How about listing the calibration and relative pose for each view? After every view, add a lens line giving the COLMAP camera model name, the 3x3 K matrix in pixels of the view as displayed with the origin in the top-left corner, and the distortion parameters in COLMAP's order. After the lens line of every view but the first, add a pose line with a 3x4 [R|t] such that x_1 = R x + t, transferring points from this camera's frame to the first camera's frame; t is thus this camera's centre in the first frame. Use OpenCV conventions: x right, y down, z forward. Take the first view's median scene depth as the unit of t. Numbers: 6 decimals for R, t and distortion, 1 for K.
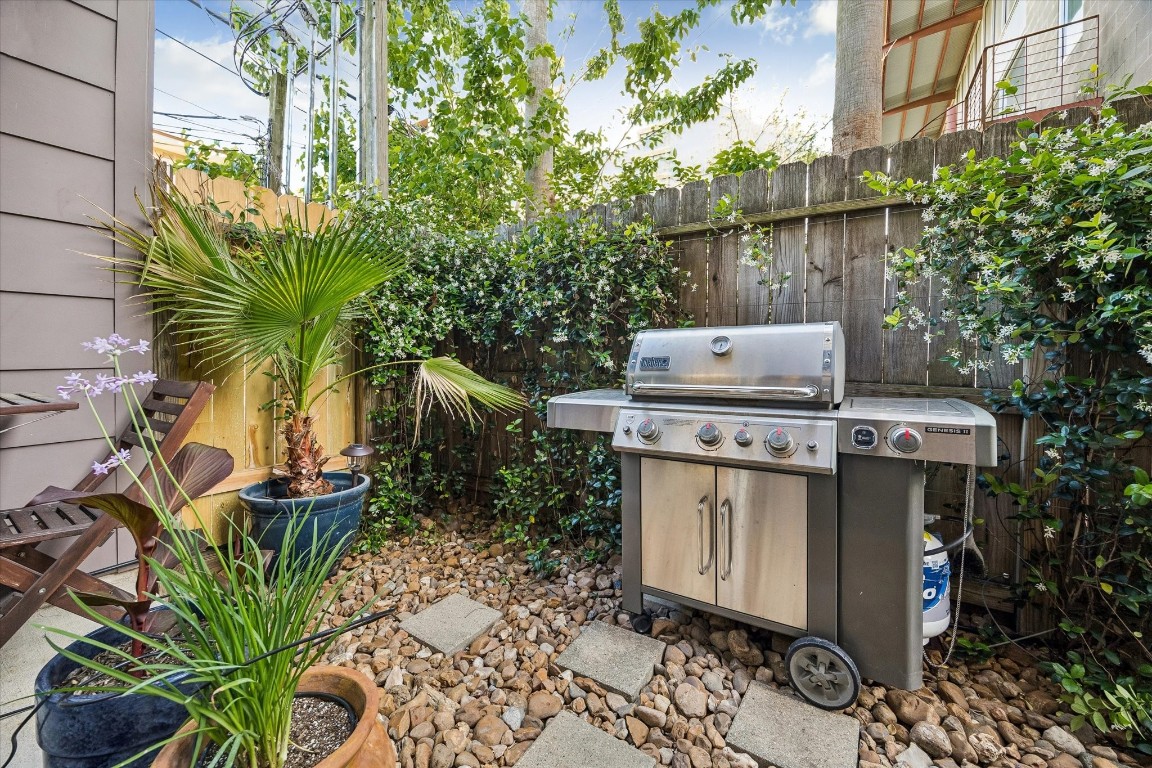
lens RADIAL K [[460.4, 0, 575.7], [0, 460.4, 357.4], [0, 0, 1]] dist [-0.000111, 0.000023]
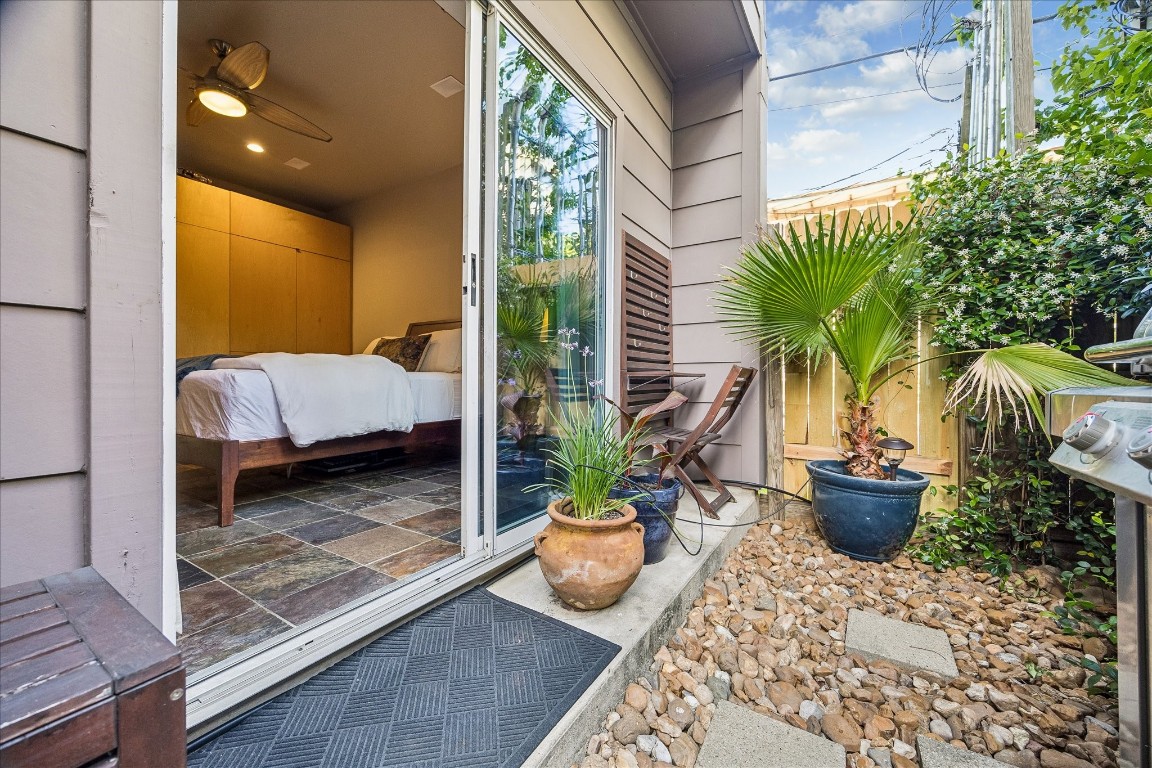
lens RADIAL K [[457.8, 0, 574.0], [0, 457.8, 381.5], [0, 0, 1]] dist [-0.000213, 0.000123]
pose [[-0.017876, 0.001828, -0.999839, 0.489196], [-0.019752, 0.999803, 0.002181, 0.079466], [0.999645, 0.019788, -0.017836, 0.326399]]
